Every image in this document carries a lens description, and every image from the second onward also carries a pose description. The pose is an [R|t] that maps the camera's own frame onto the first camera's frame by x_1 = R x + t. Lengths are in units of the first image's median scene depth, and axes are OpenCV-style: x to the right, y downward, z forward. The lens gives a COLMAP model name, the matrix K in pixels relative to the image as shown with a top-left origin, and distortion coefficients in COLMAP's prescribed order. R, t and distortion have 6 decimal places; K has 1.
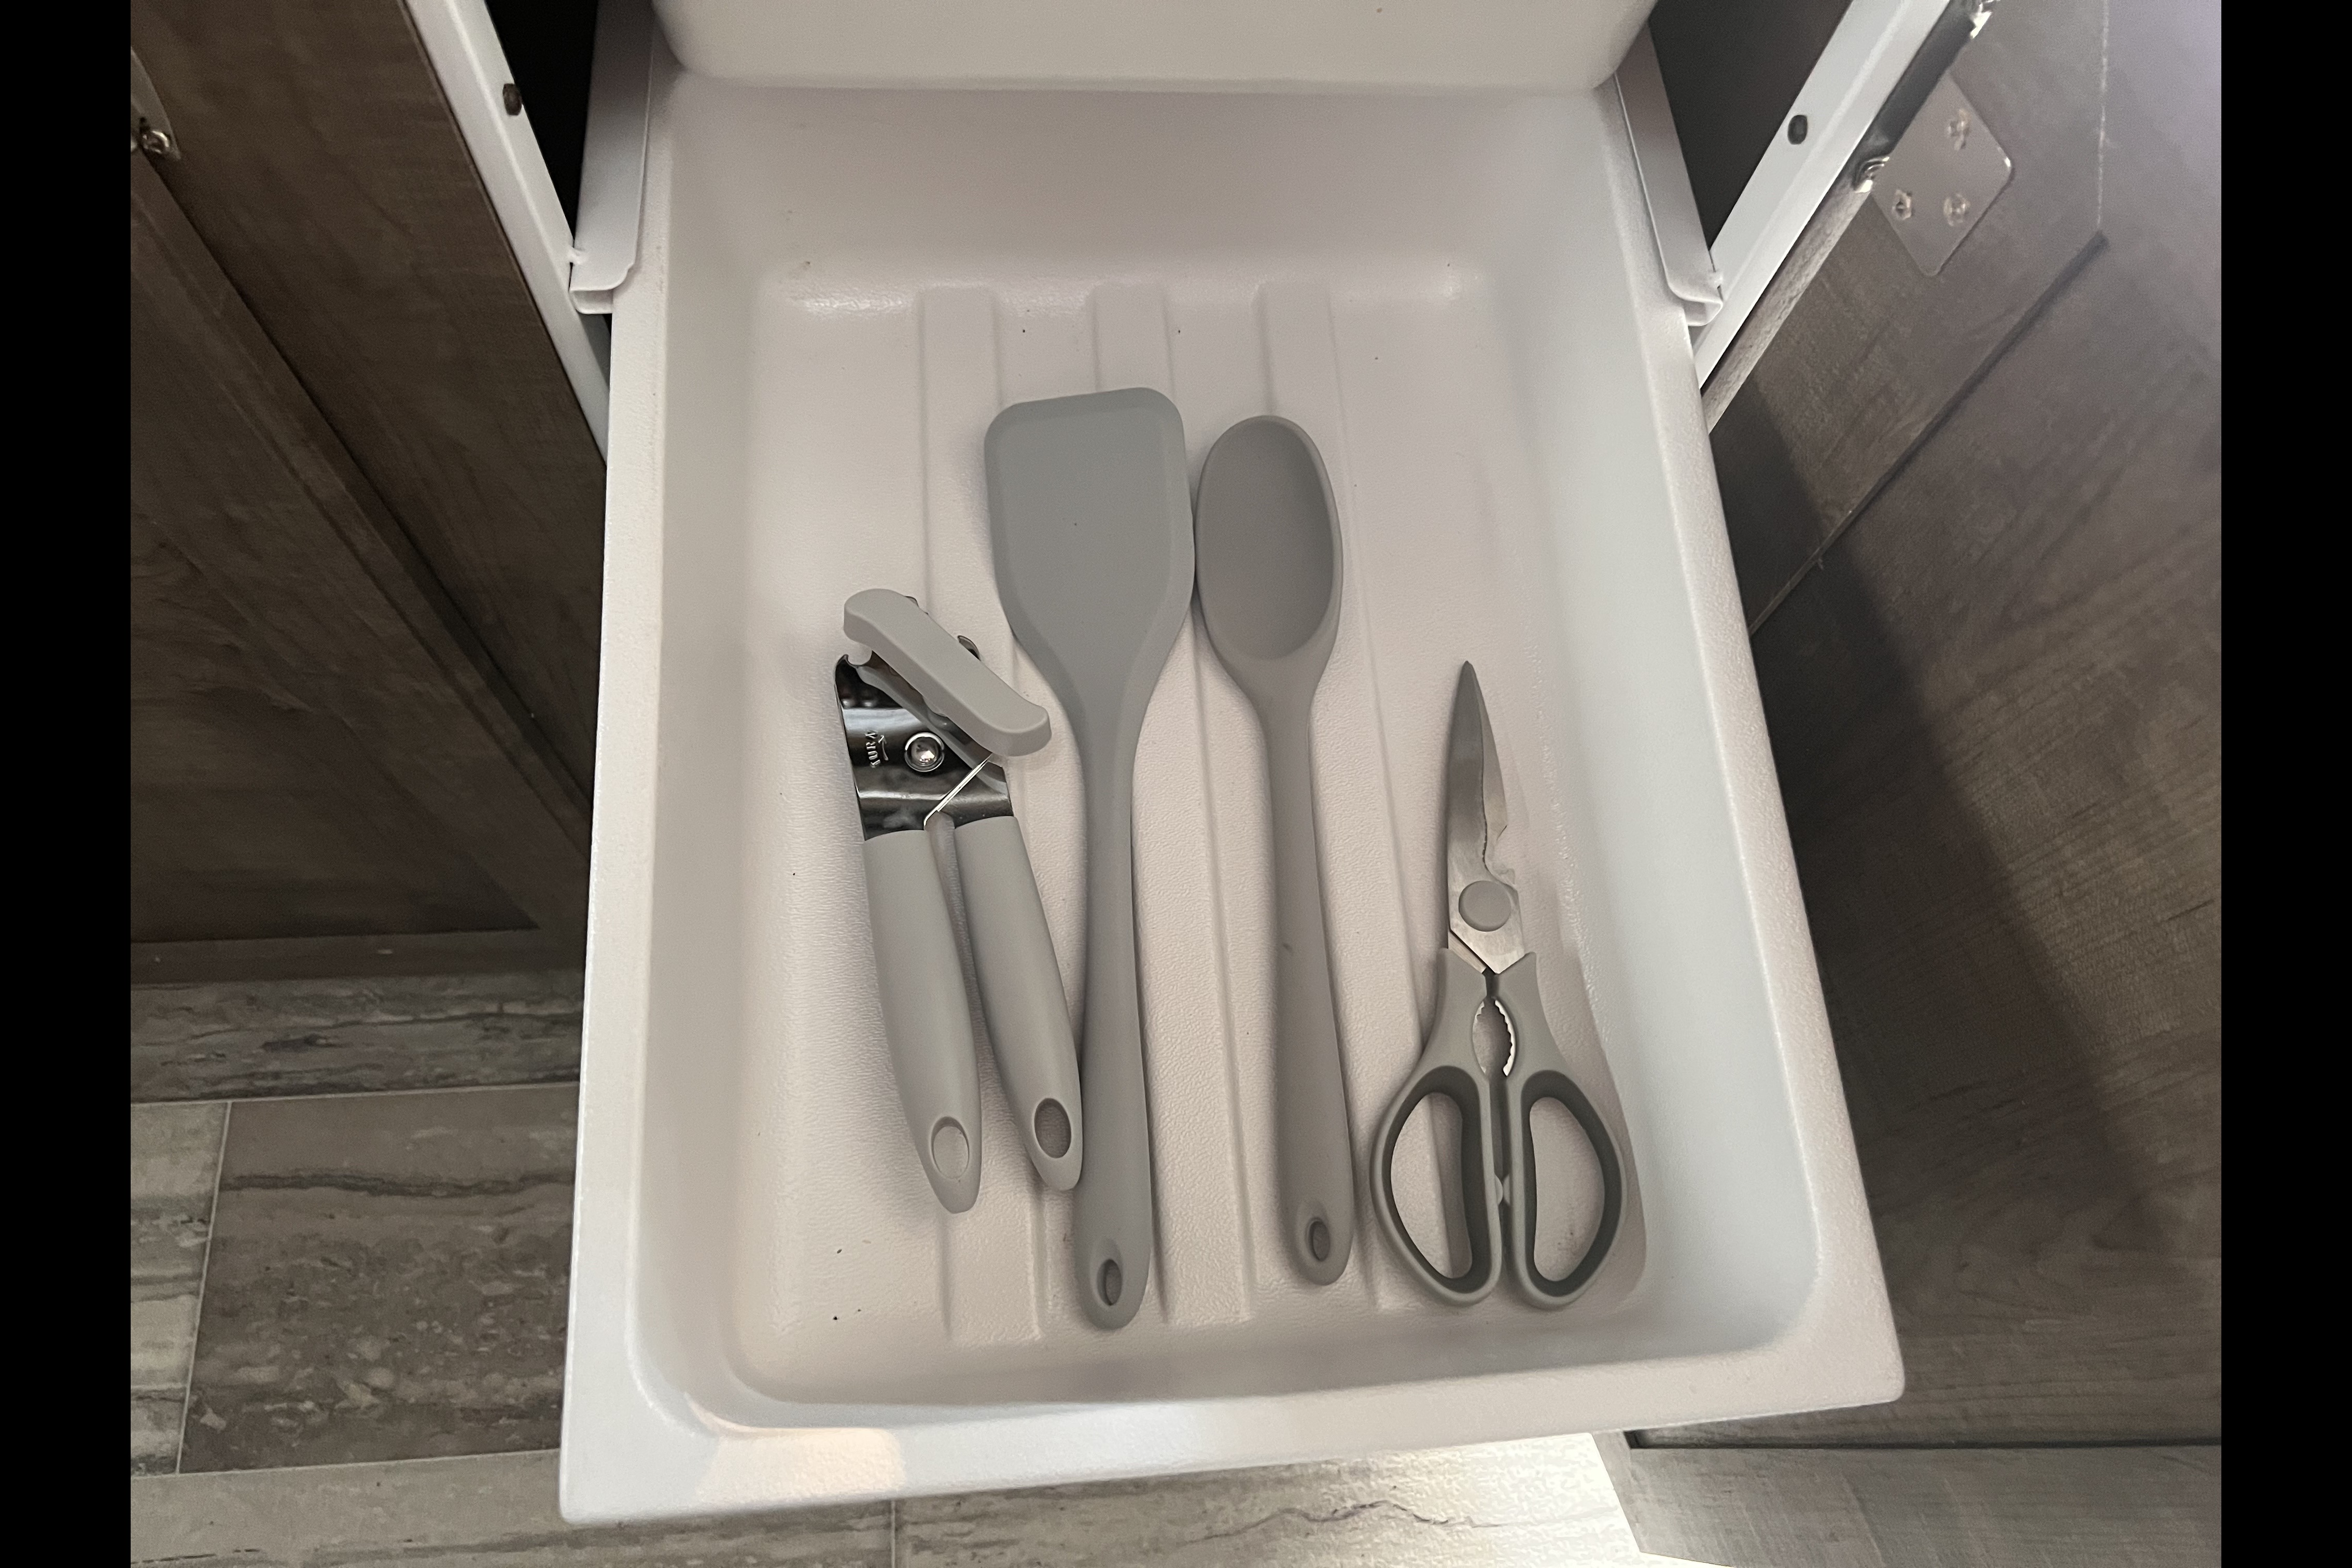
lens RADIAL K [[1590.6, 0, 1173.9], [0, 1590.6, 792.3], [0, 0, 1]] dist [0.057968, -0.062389]
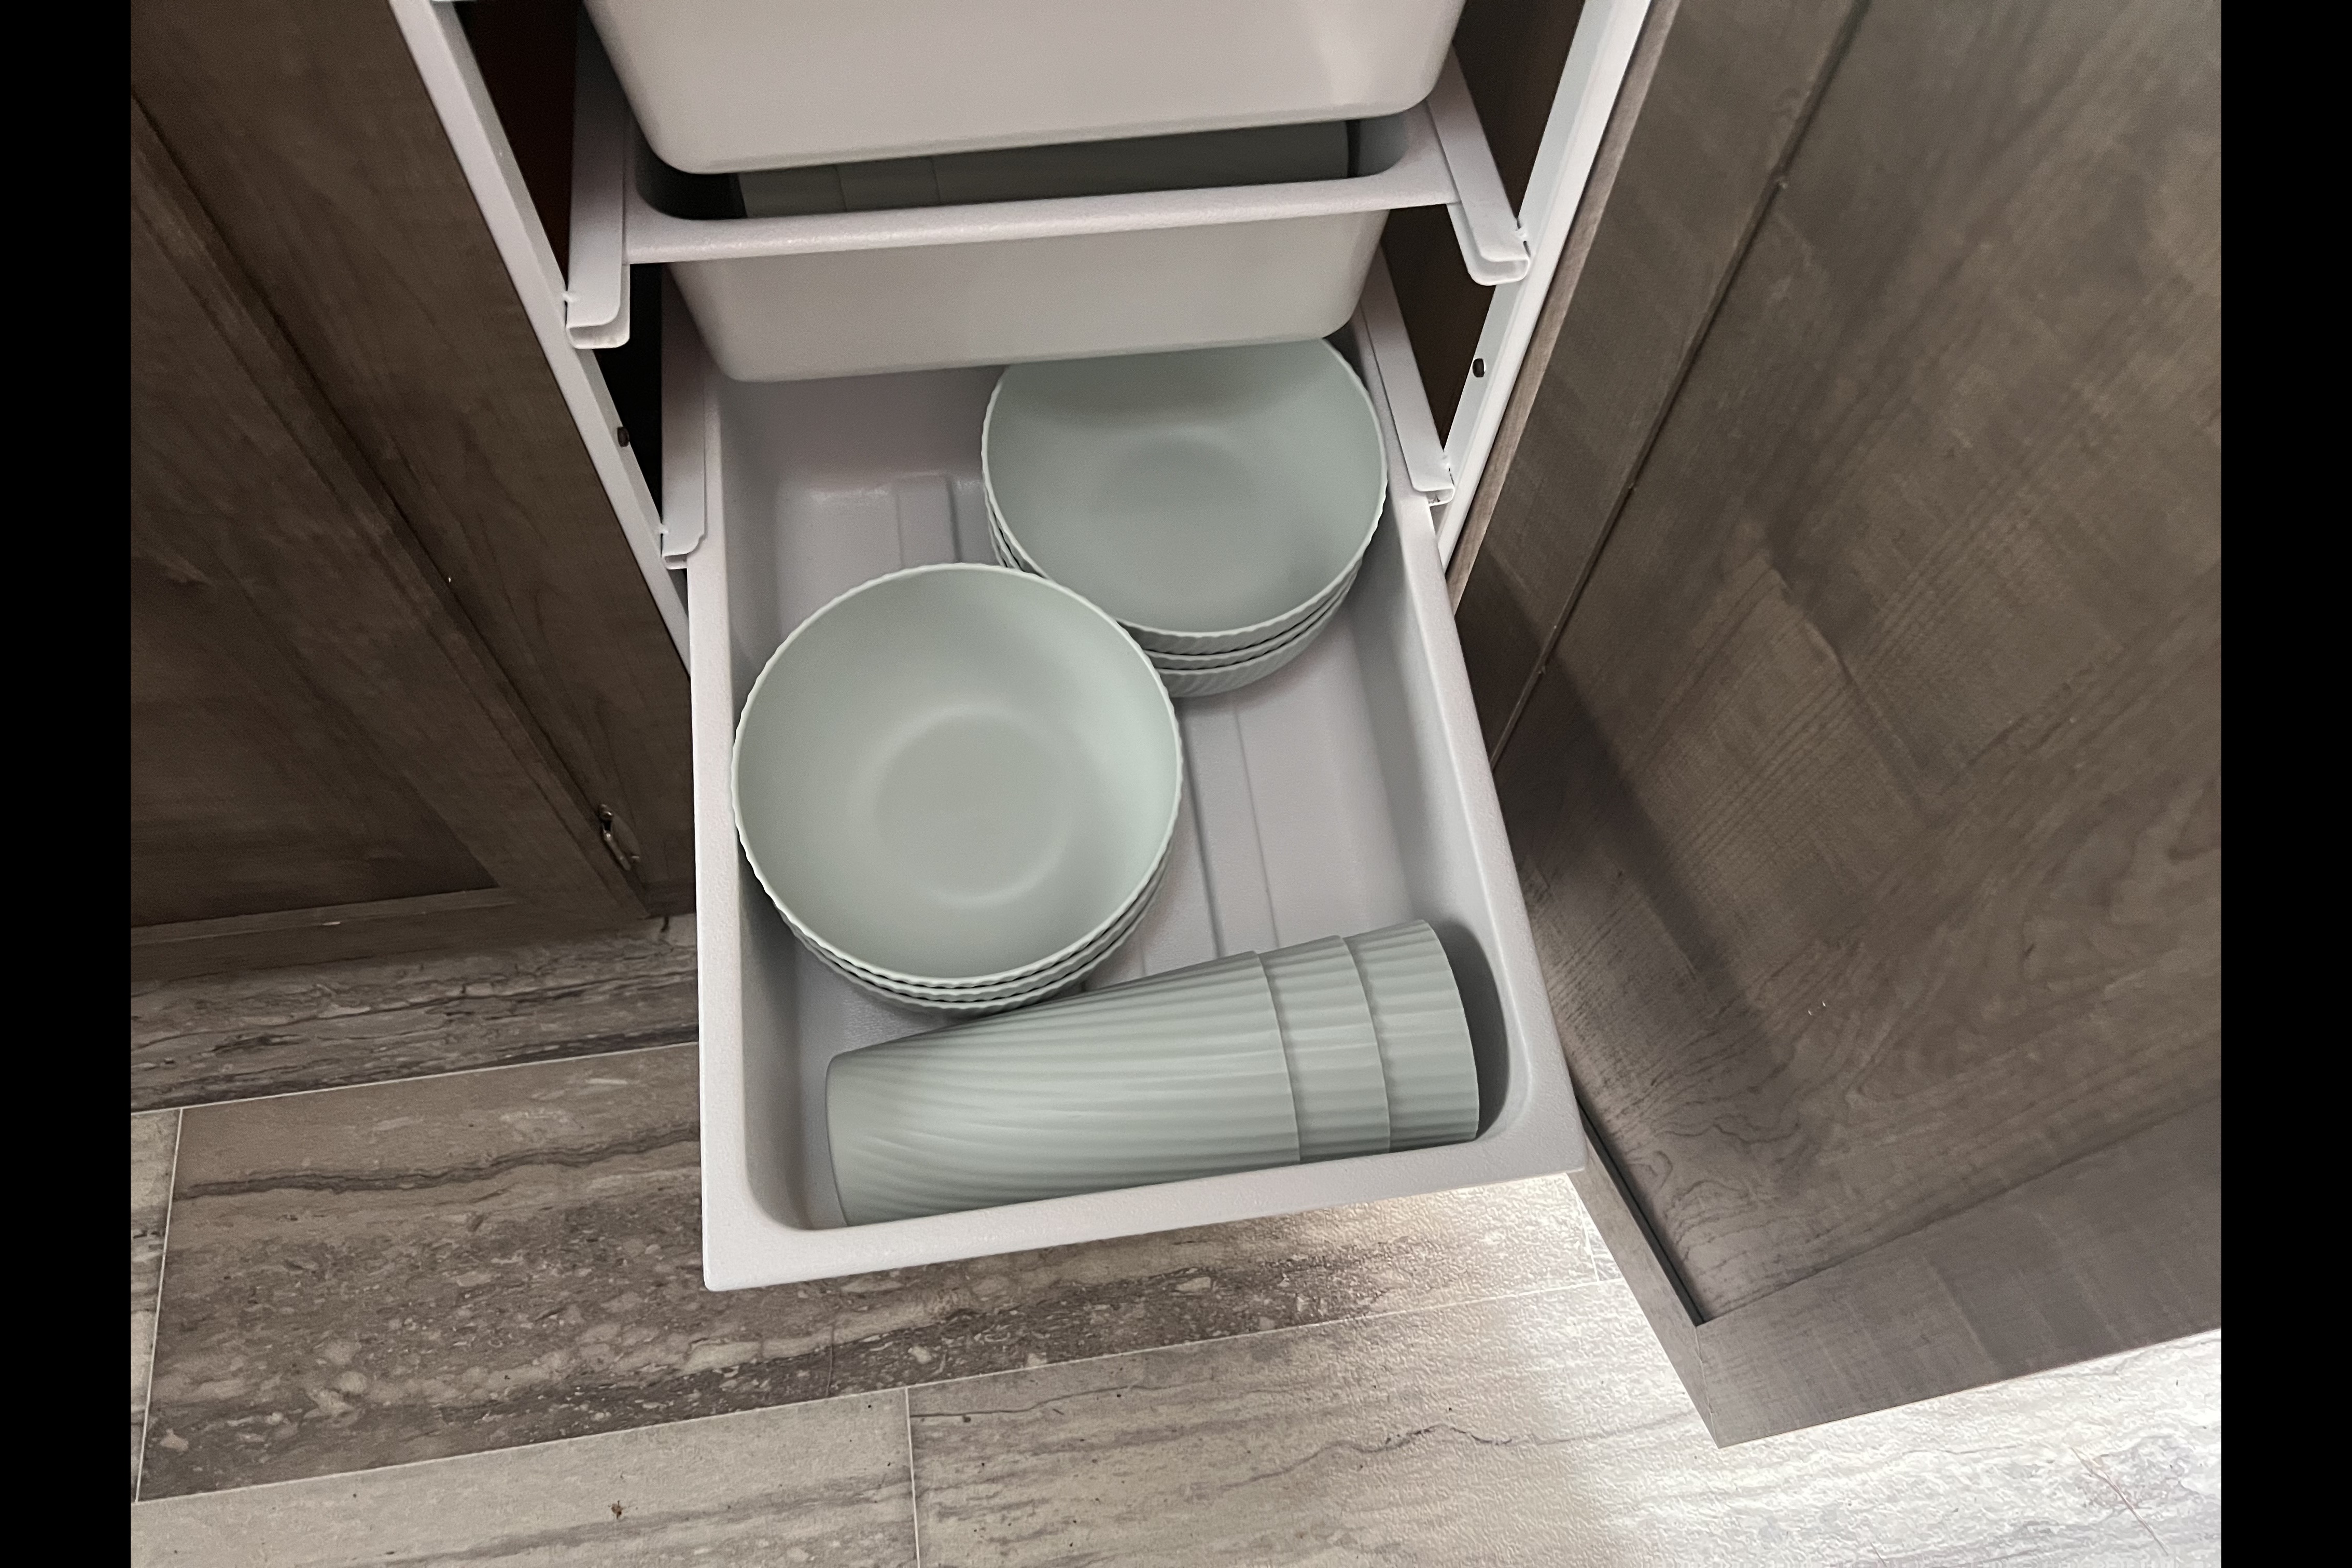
lens RADIAL K [[1591.7, 0, 1176.0], [0, 1591.7, 784.0], [0, 0, 1]] dist [0.071069, -0.079456]
pose [[0.996110, -0.088087, 0.002403, 0.009248], [0.088043, 0.993735, -0.068848, 0.124833], [0.003677, 0.068792, 0.997624, 0.046353]]
